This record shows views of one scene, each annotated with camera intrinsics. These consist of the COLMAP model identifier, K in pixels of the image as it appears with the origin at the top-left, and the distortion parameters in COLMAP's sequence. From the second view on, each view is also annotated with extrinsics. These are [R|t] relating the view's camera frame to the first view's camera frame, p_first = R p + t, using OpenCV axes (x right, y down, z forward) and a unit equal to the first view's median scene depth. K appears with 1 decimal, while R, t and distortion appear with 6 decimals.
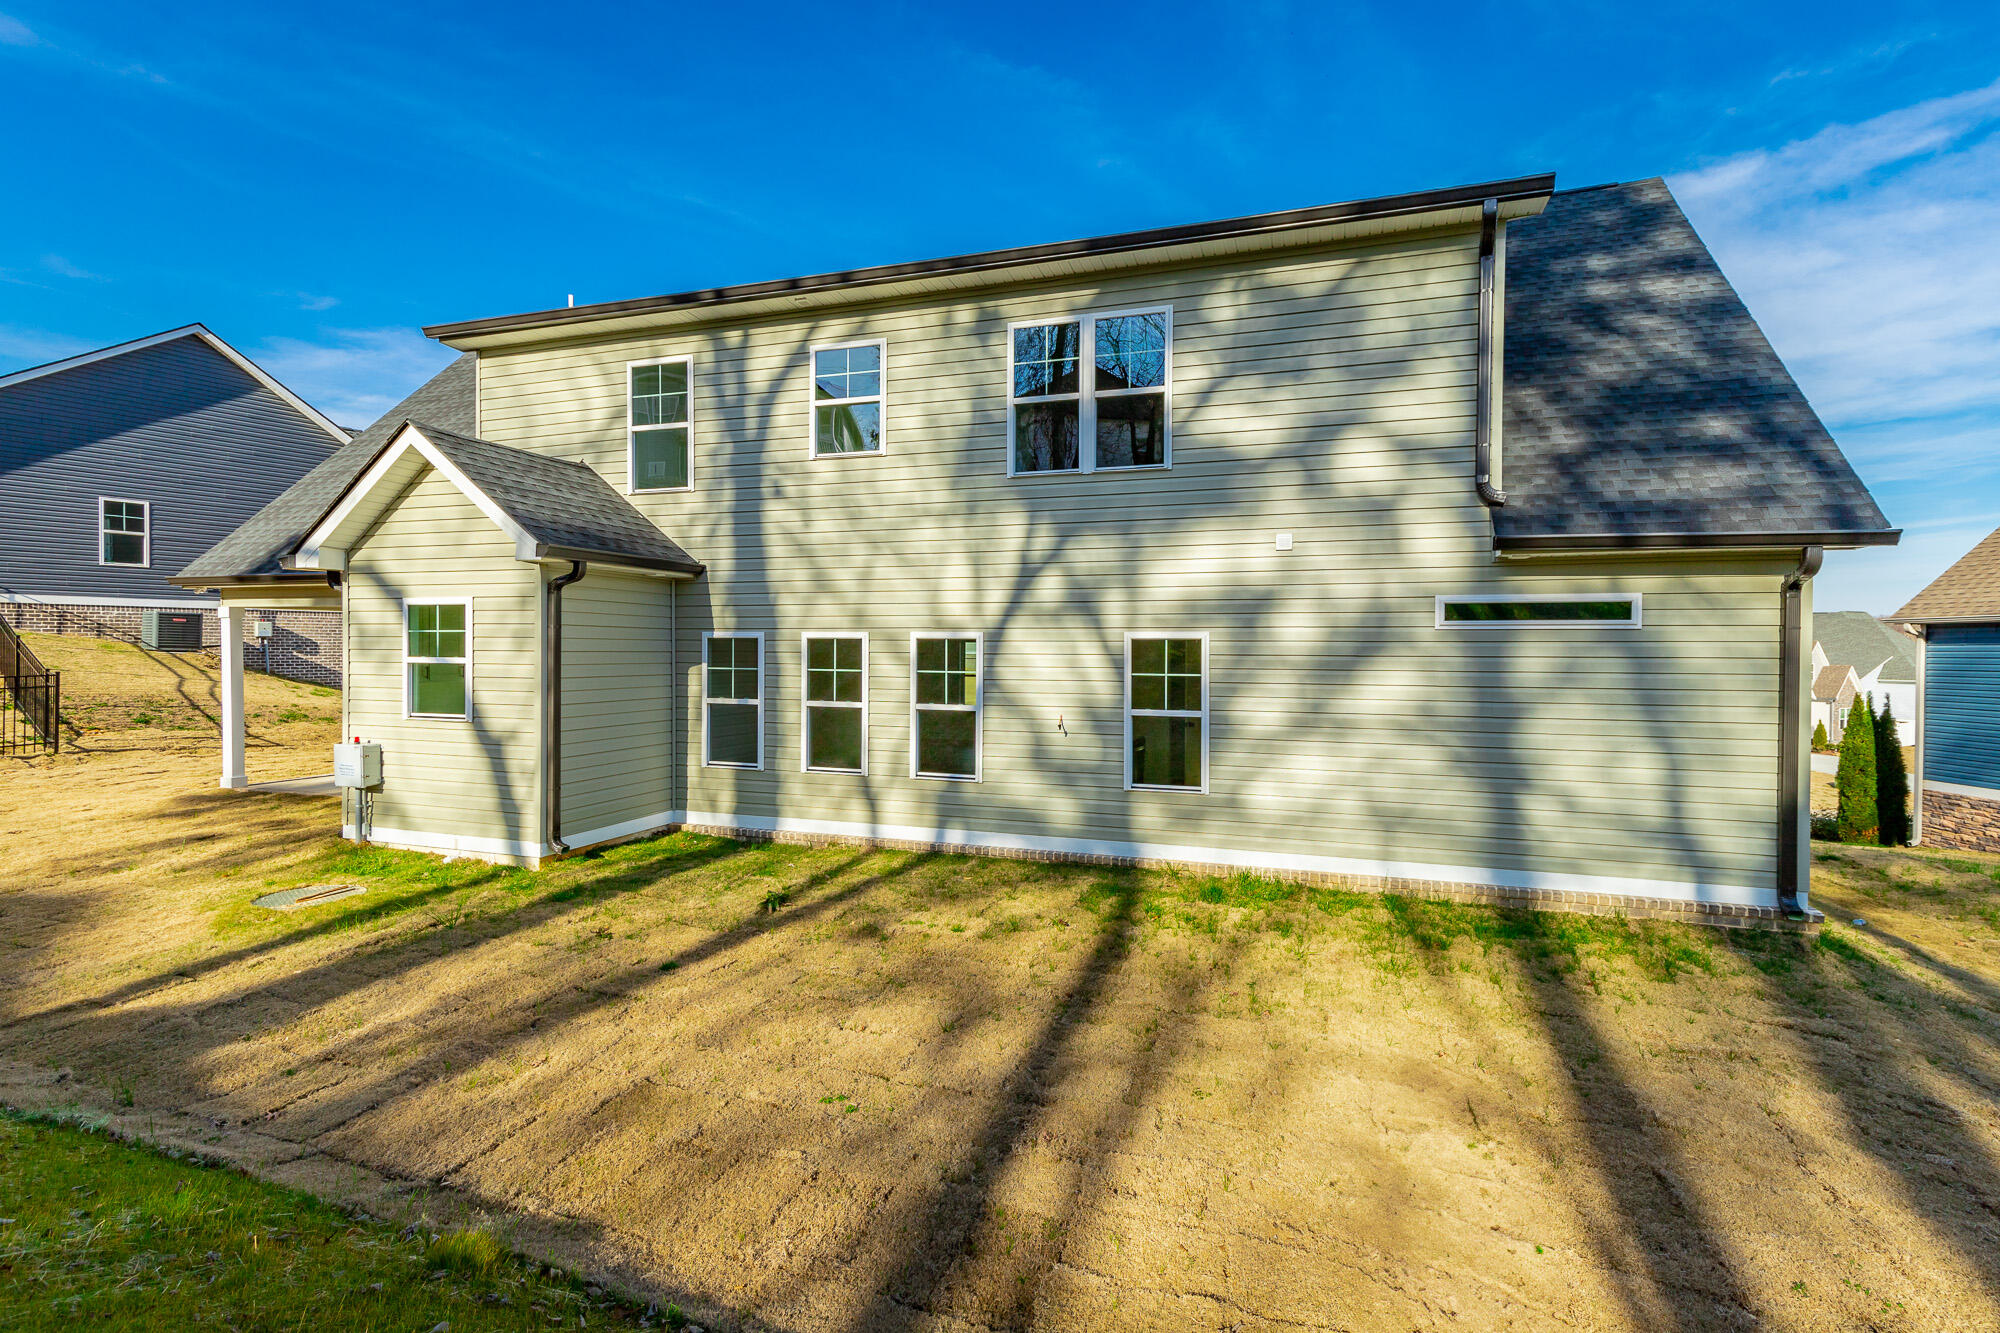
lens RADIAL K [[963.1, 0, 971.4], [0, 963.1, 654.7], [0, 0, 1]] dist [0.010864, -0.001866]
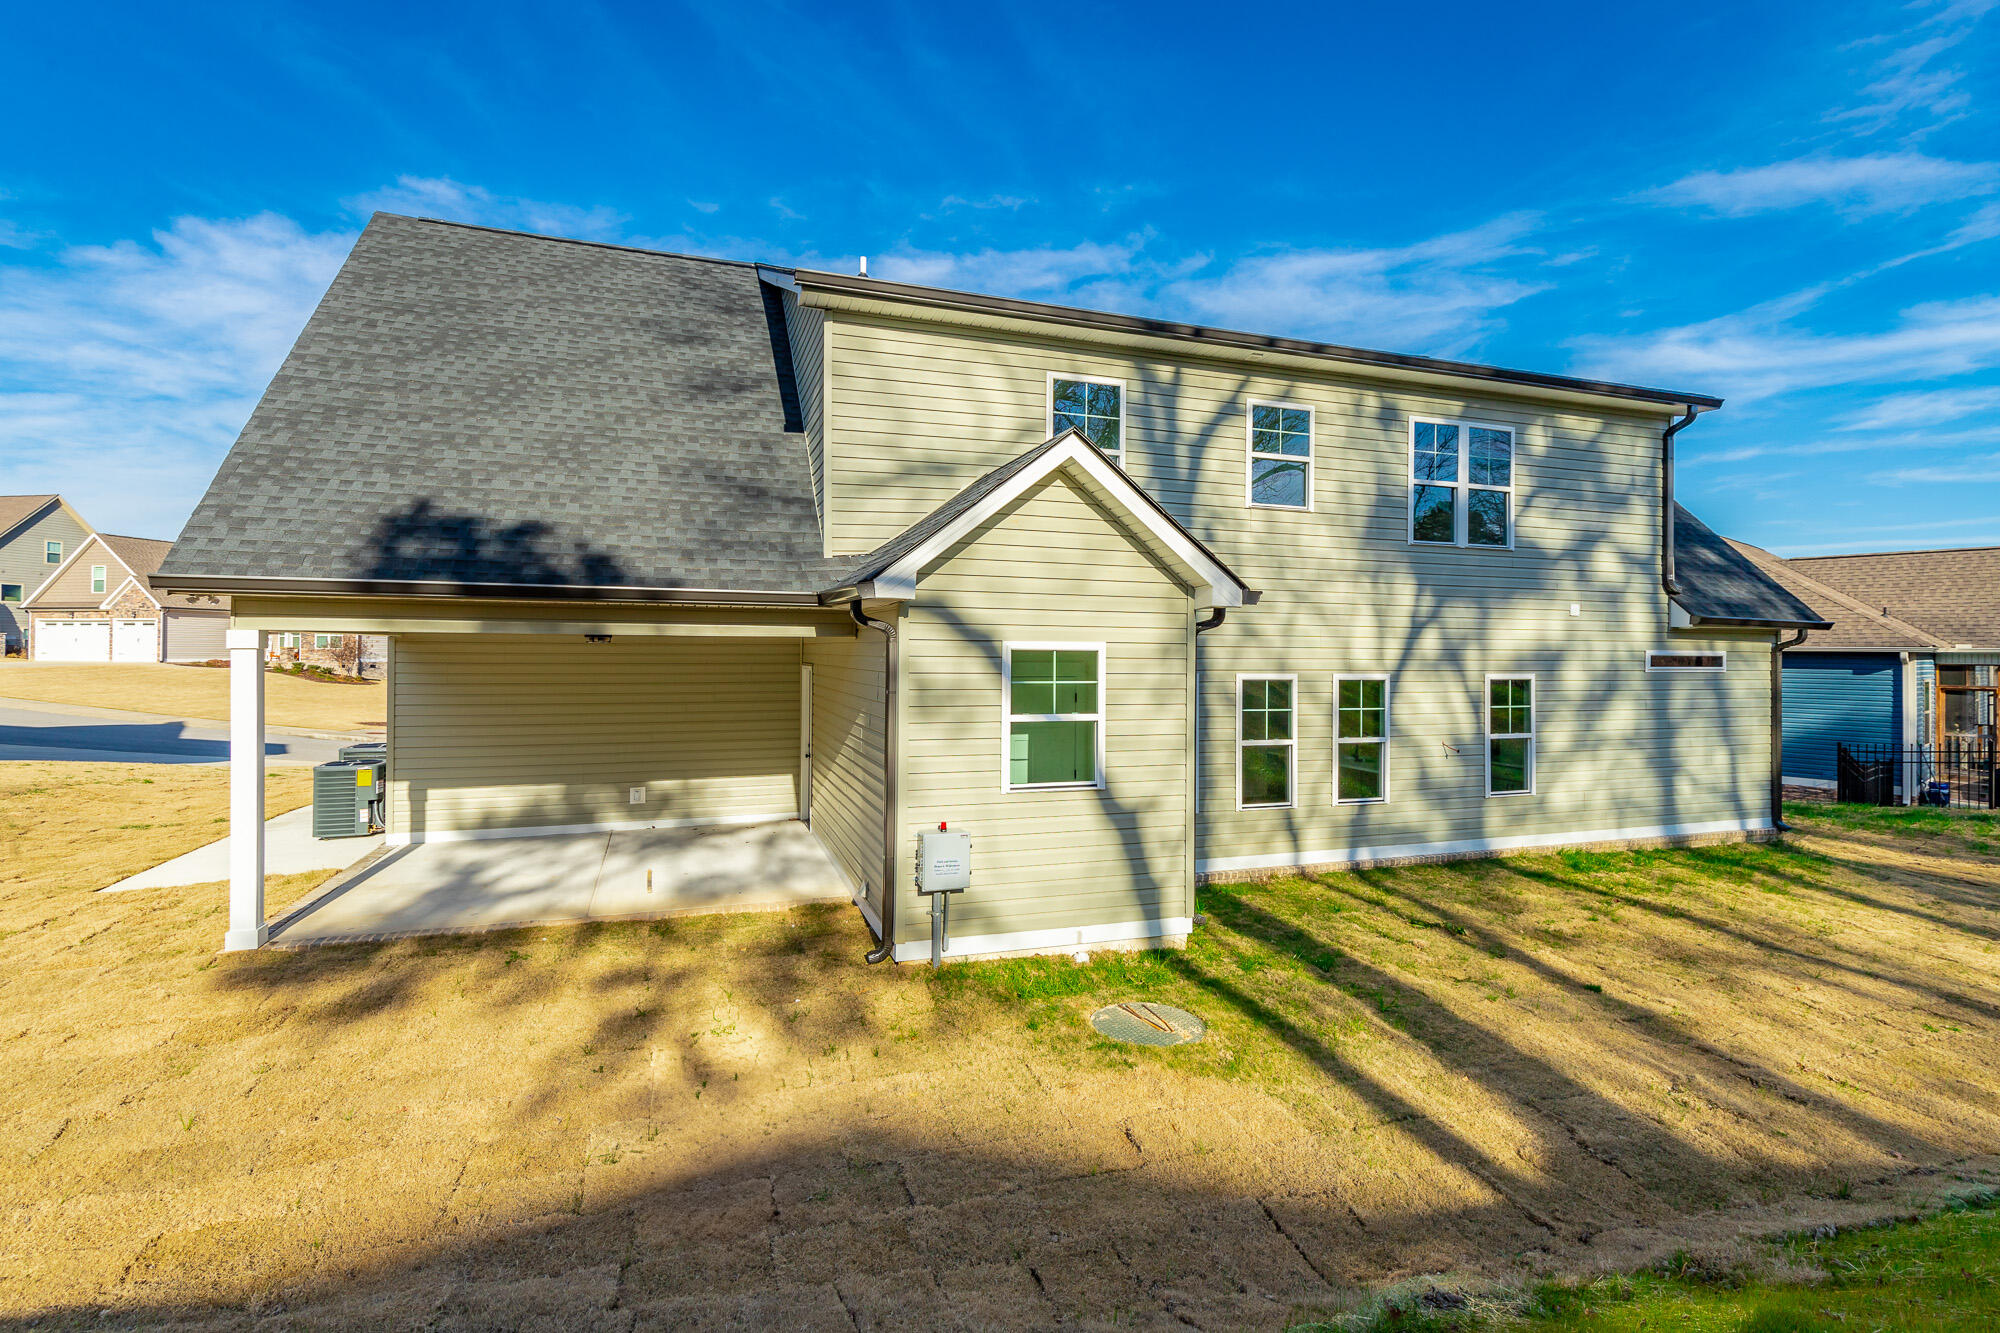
lens RADIAL K [[963.1, 0, 971.4], [0, 963.1, 654.7], [0, 0, 1]] dist [0.010864, -0.001866]
pose [[0.777639, -0.000060, 0.628712, -1.102119], [0.002324, 0.999993, -0.002778, -0.045124], [-0.628707, 0.003622, 0.777634, 0.402033]]
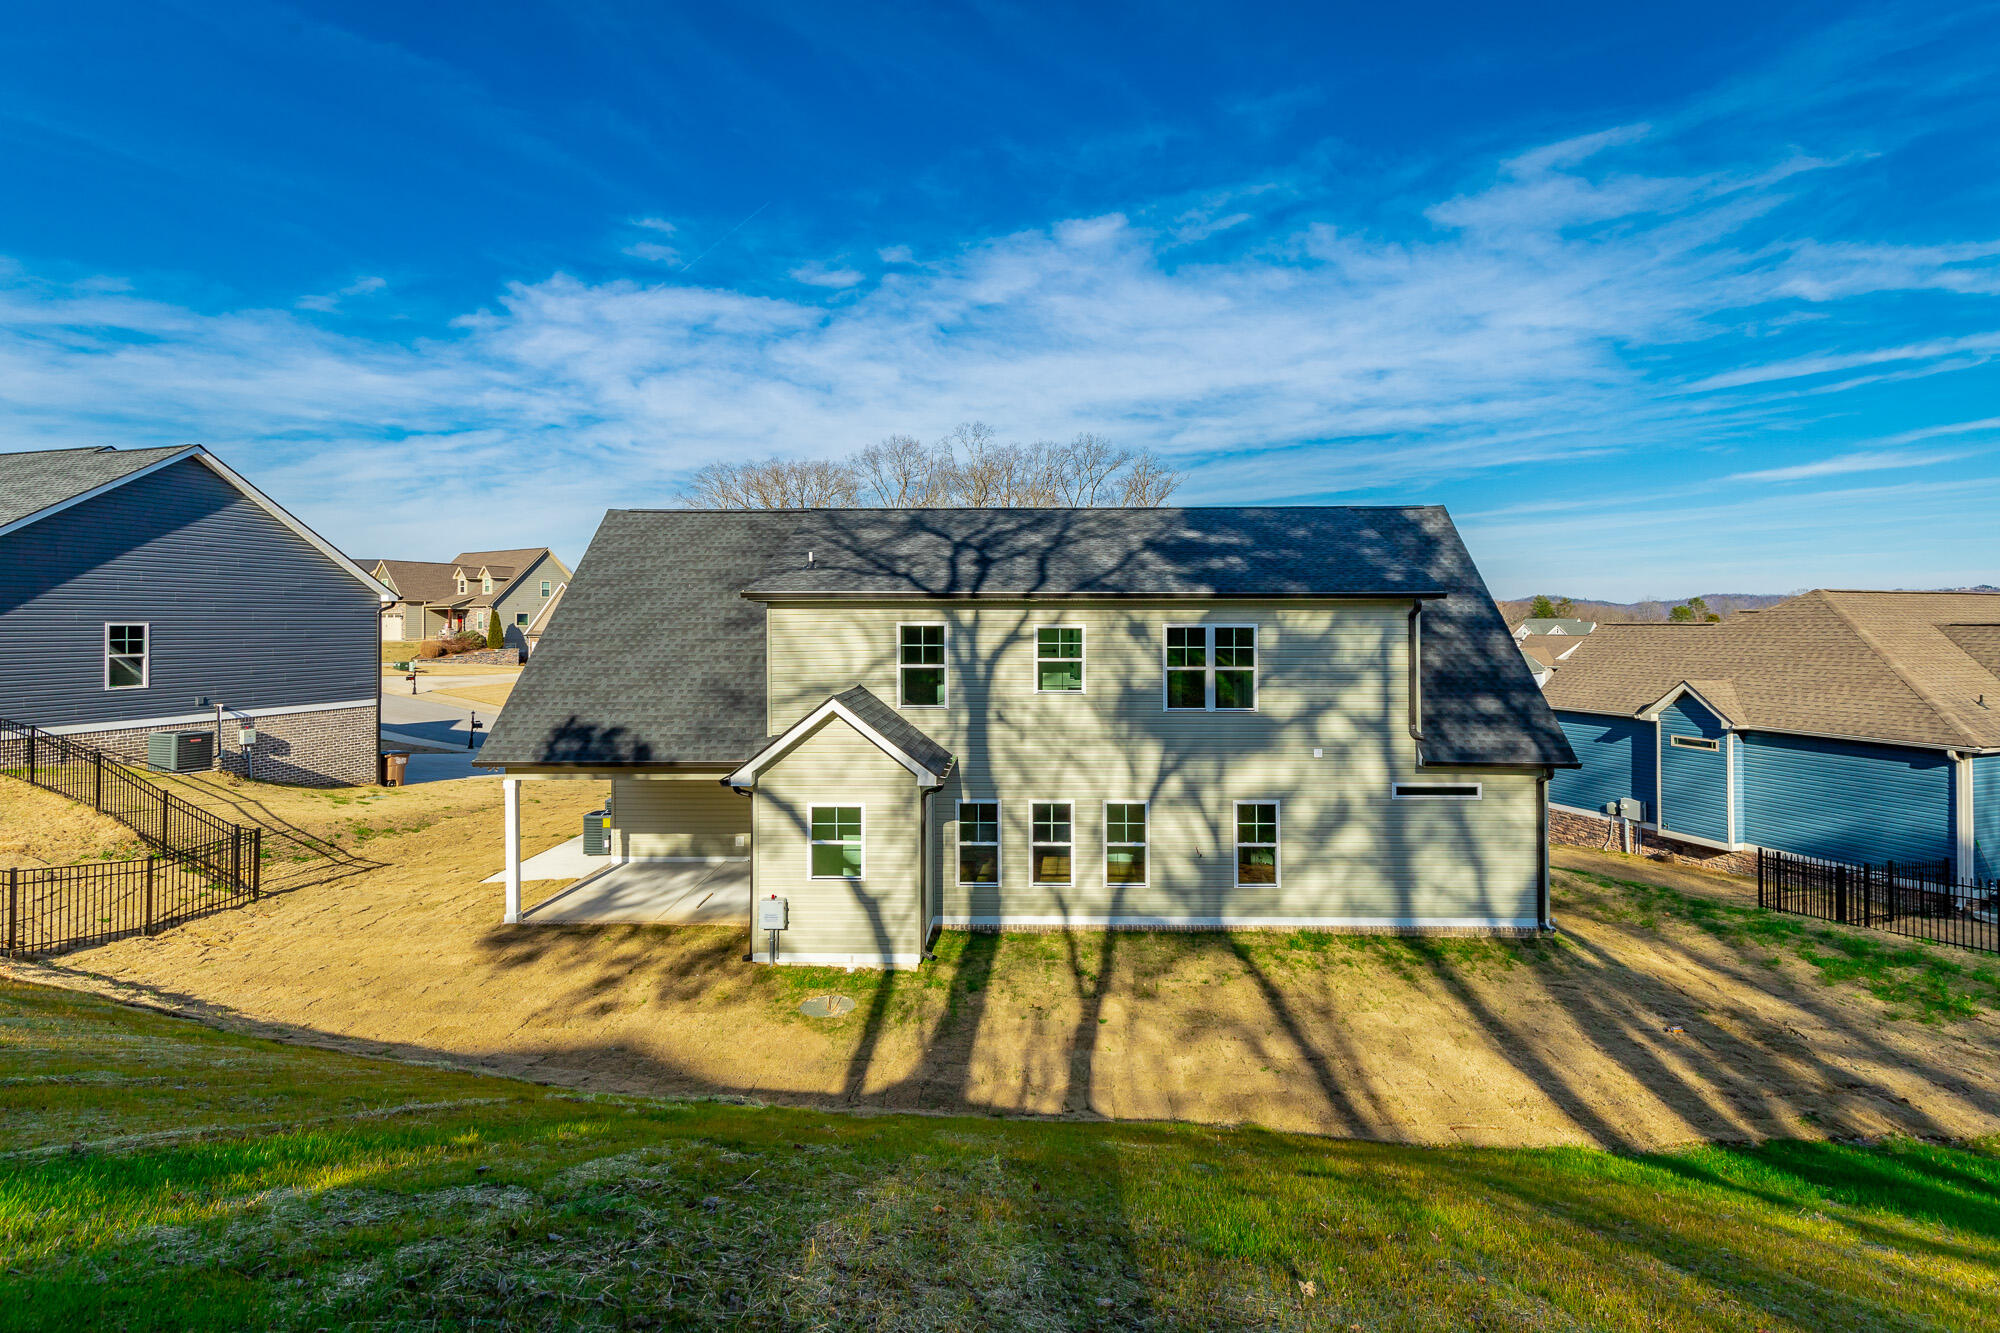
lens RADIAL K [[992.8, 0, 981.8], [0, 992.8, 618.5], [0, 0, 1]] dist [0.009489, -0.000317]
pose [[0.951220, -0.010517, 0.308335, -0.807177], [0.012834, 0.999903, -0.005488, -0.340367], [-0.308247, 0.009177, 0.951262, -0.598963]]
